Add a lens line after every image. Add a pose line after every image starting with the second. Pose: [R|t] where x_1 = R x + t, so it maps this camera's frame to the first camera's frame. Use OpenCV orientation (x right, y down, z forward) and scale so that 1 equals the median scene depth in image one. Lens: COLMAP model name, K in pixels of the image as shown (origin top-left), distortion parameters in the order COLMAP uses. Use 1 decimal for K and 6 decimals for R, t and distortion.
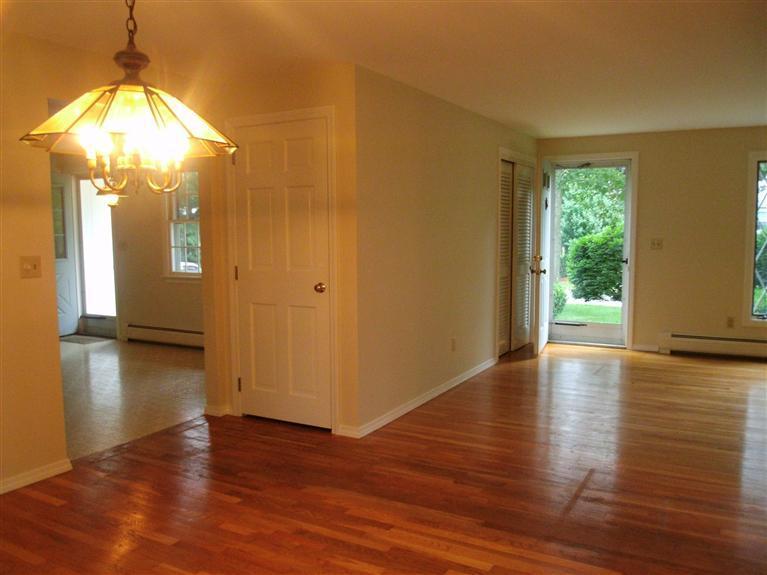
lens RADIAL K [[667.8, 0, 383.5], [0, 667.8, 287.5], [0, 0, 1]] dist [-0.045201, -0.000136]
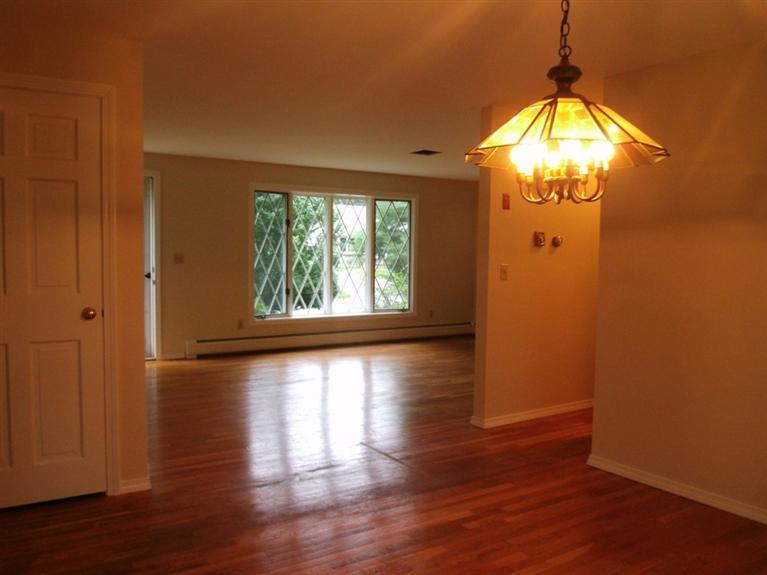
lens RADIAL K [[660.1, 0, 385.3], [0, 660.1, 300.2], [0, 0, 1]] dist [-0.045438, -0.009071]
pose [[0.426004, -0.052265, 0.903210, -0.609157], [0.055559, 0.997957, 0.031543, -0.019703], [-0.903014, 0.036744, 0.428037, 0.351128]]
